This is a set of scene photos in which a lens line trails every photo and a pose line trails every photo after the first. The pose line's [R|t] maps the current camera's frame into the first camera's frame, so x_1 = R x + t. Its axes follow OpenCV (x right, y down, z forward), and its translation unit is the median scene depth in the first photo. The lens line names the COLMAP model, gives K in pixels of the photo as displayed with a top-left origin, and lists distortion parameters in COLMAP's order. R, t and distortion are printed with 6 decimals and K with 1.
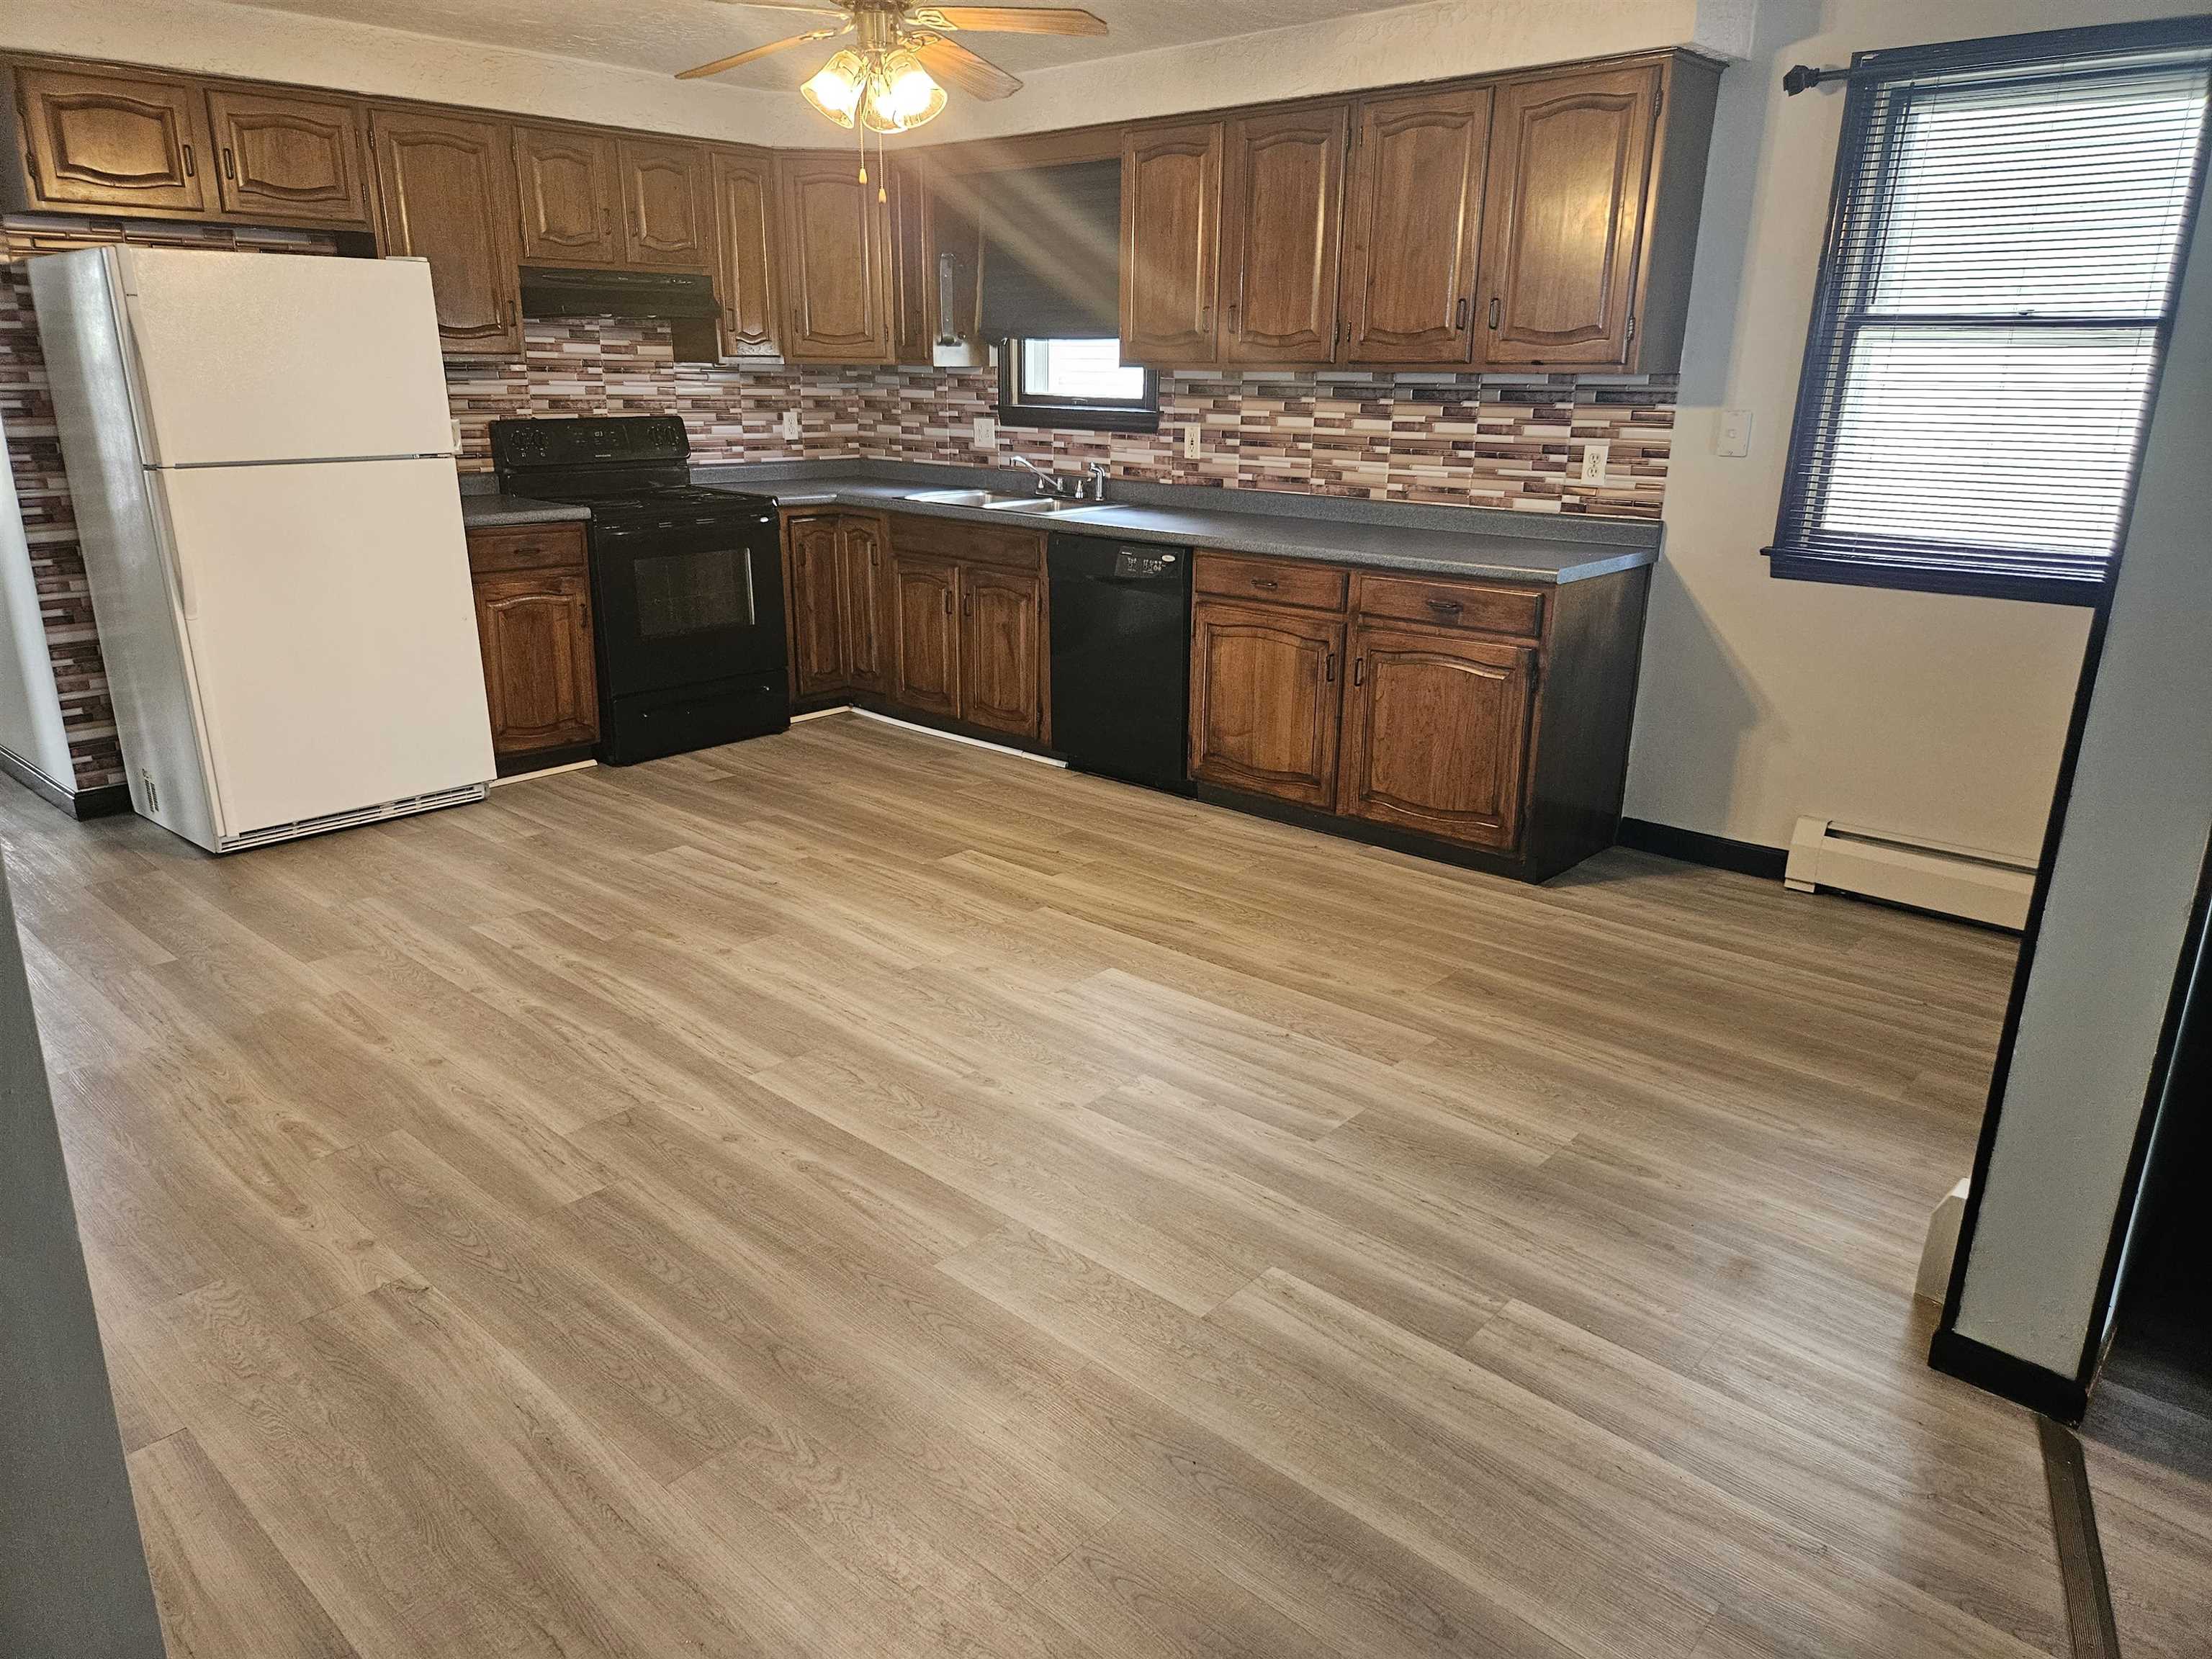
lens RADIAL K [[1441.8, 0, 1094.1], [0, 1441.8, 819.5], [0, 0, 1]] dist [0.050924, -0.046421]
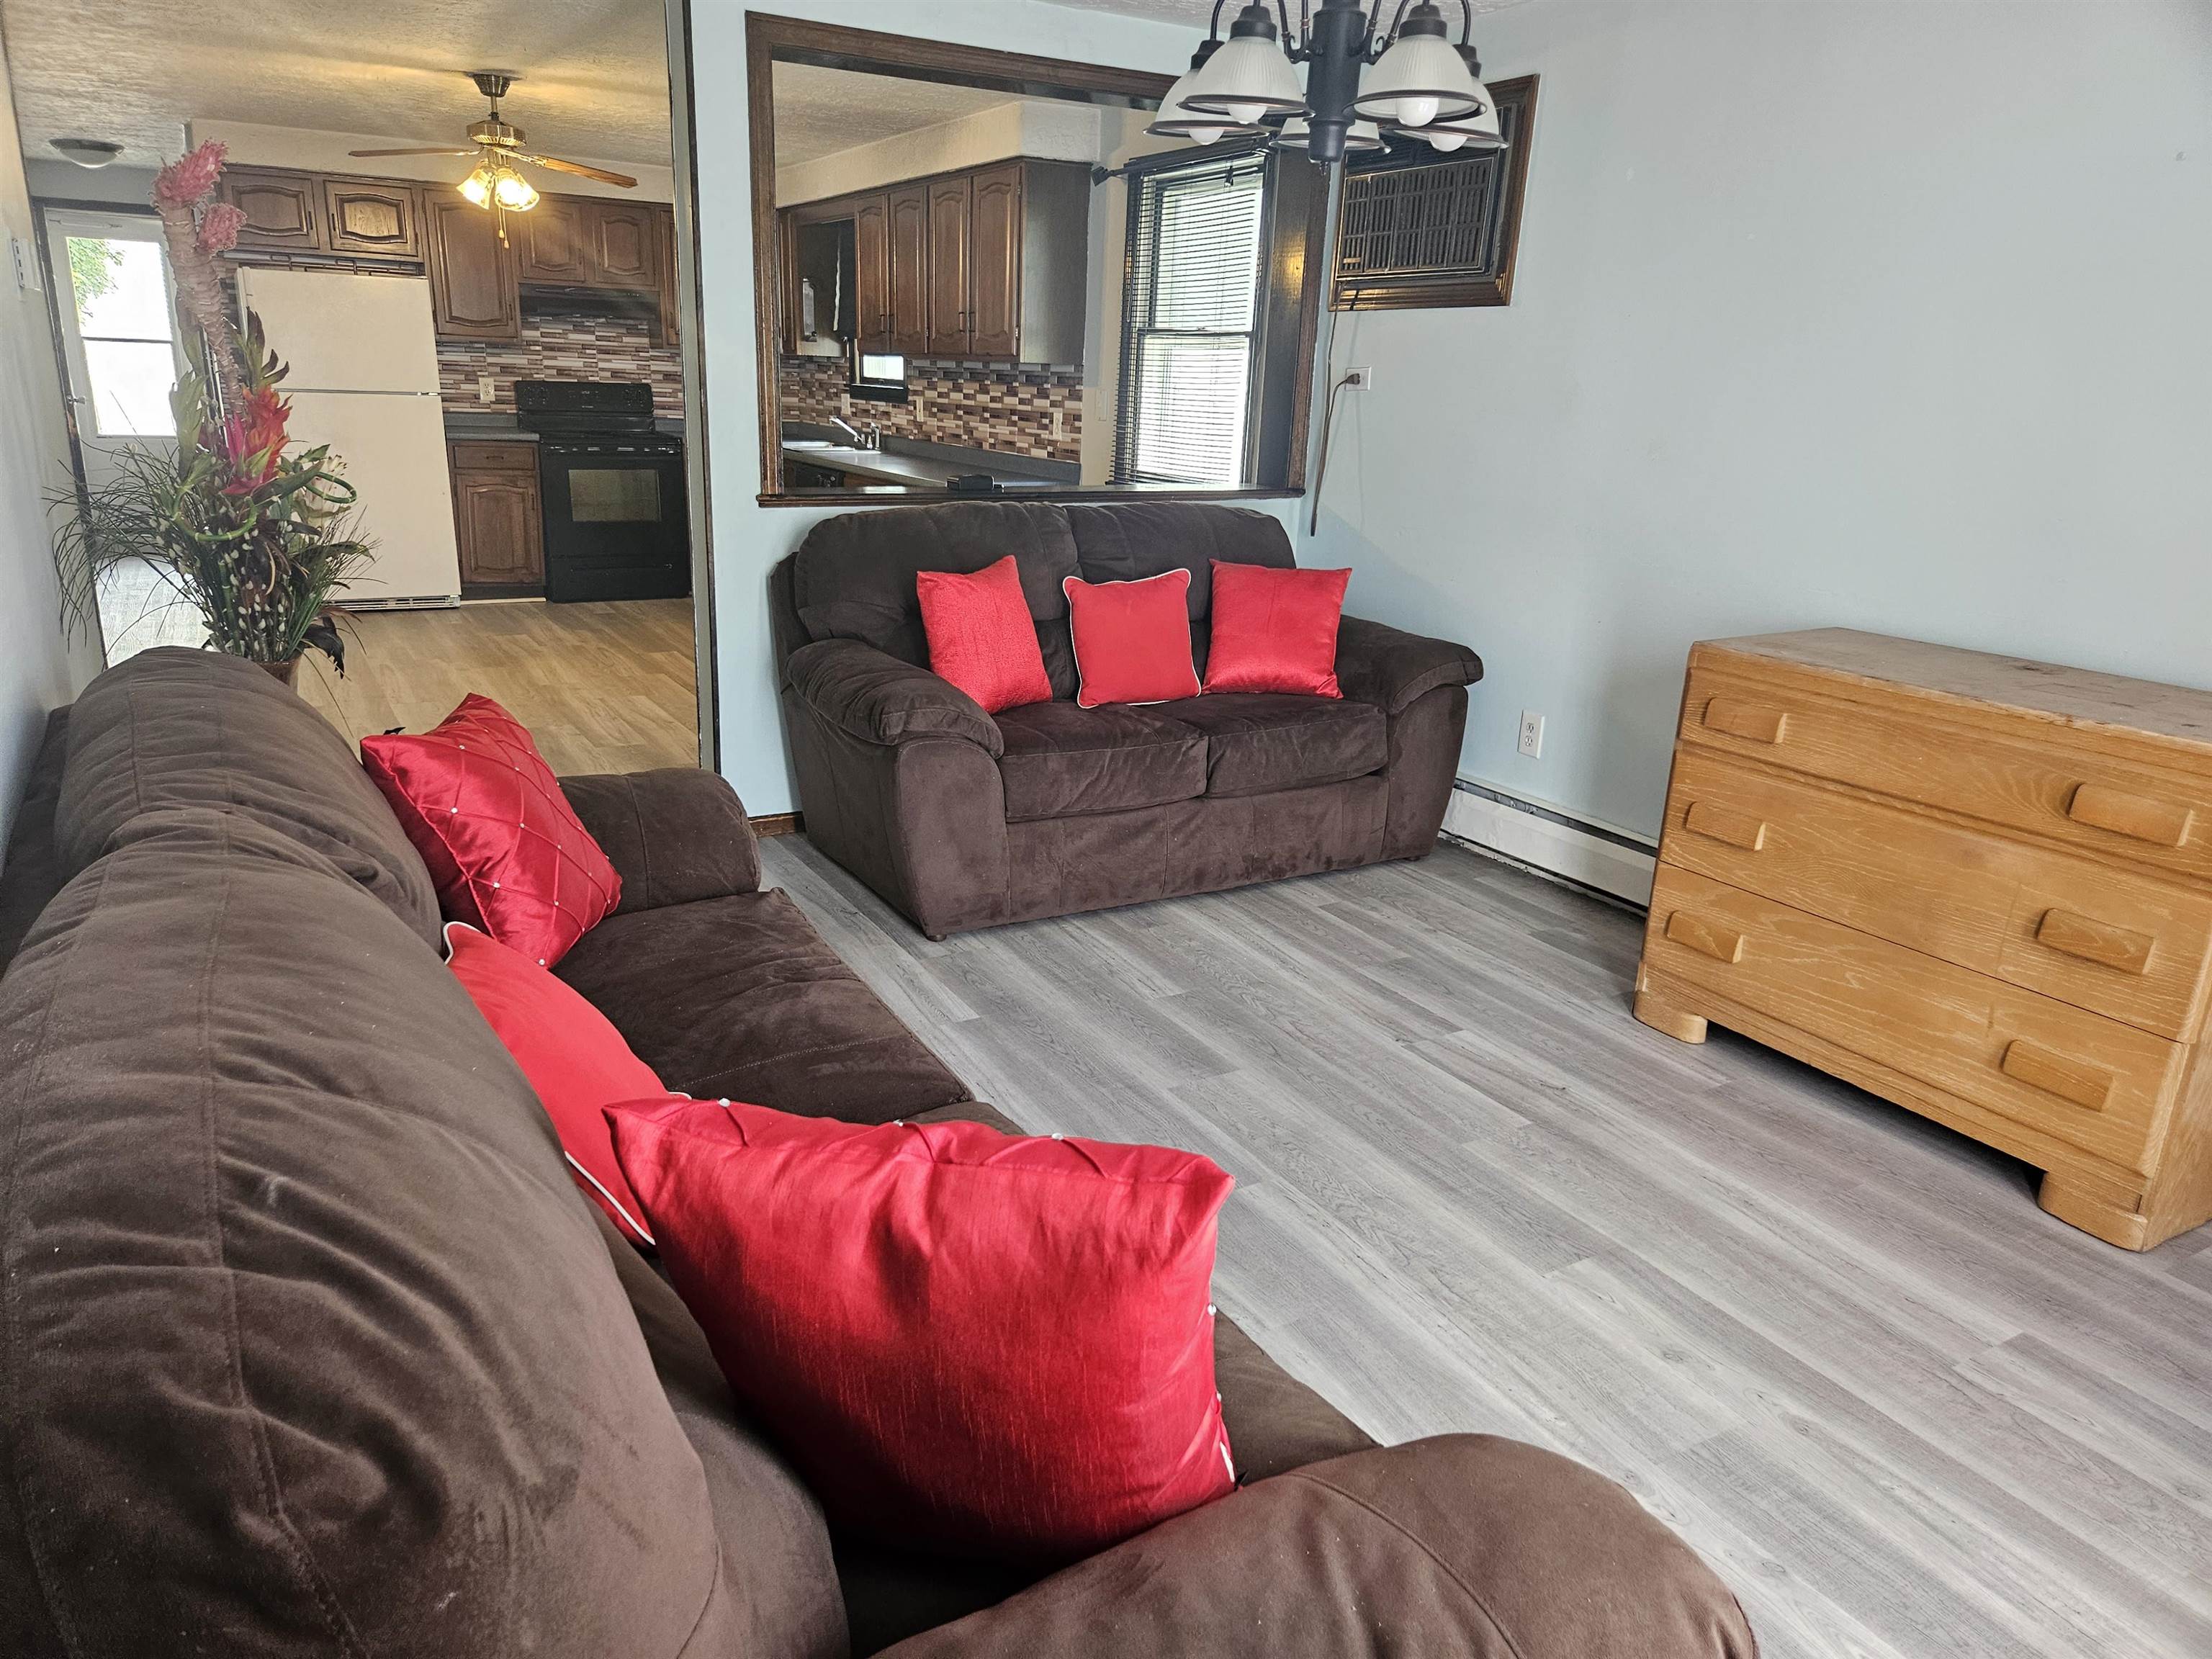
lens RADIAL K [[1437.9, 0, 1091.4], [0, 1437.9, 820.4], [0, 0, 1]] dist [0.050506, -0.037639]
pose [[0.952767, 0.114373, -0.281342, 0.729393], [-0.118239, 0.992980, 0.003254, 0.130318], [0.279739, 0.030165, 0.959602, -0.348967]]
